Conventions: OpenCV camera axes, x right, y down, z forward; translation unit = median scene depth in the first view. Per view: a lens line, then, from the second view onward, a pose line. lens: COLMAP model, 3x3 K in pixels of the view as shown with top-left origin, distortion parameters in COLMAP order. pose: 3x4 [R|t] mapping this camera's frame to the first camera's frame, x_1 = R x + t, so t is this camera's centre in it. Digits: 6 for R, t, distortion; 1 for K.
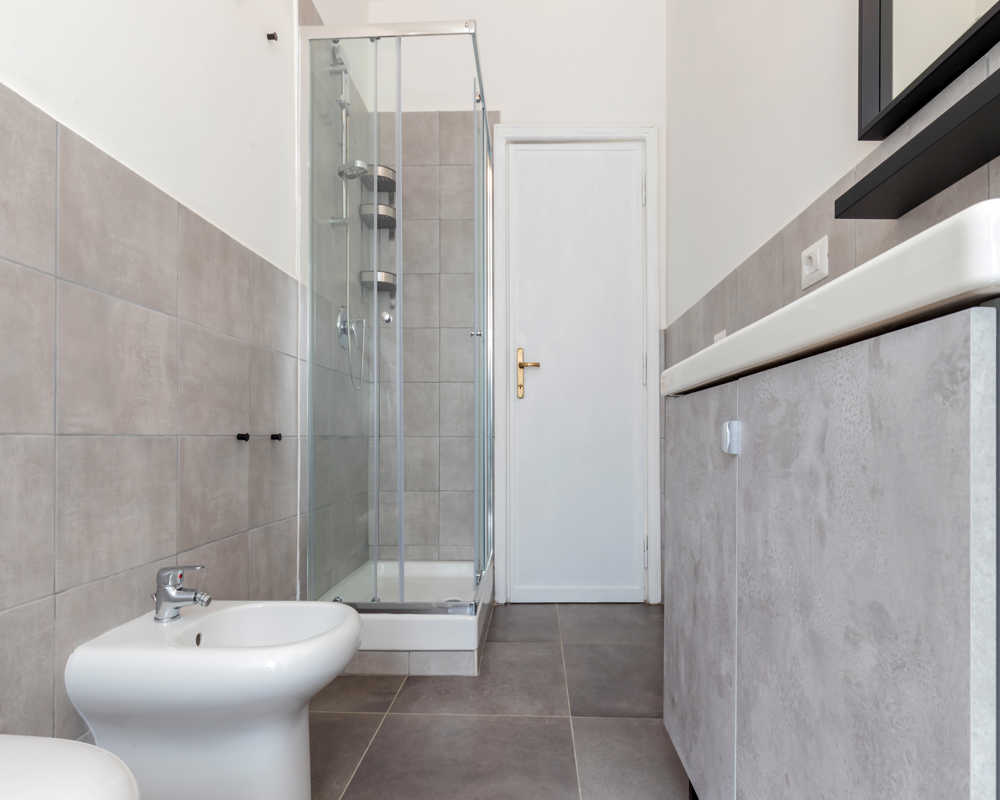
lens RADIAL K [[563.0, 0, 525.9], [0, 563.0, 401.0], [0, 0, 1]] dist [0.000772, -0.000877]
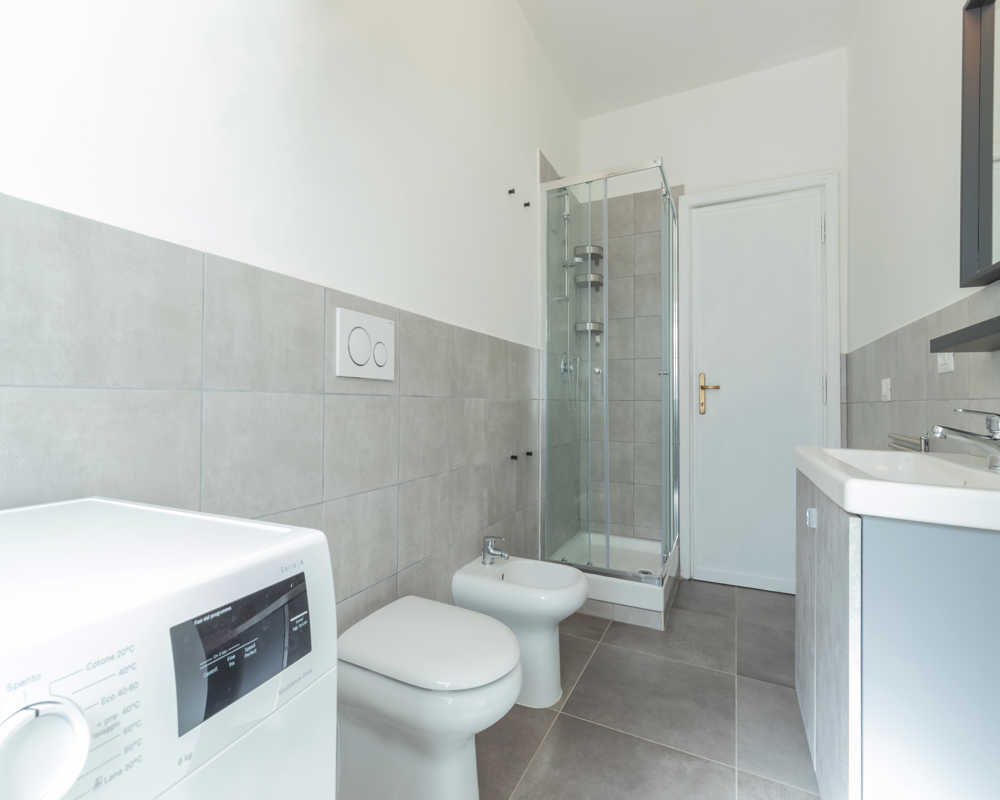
lens RADIAL K [[457.8, 0, 500.0], [0, 457.8, 400.0], [0, 0, 1]] dist [0.006822, -0.000160]
pose [[0.906641, -0.000268, -0.421903, 0.022180], [0.002370, 0.999987, 0.004457, -0.074210], [0.421896, -0.005040, 0.906630, -0.165343]]
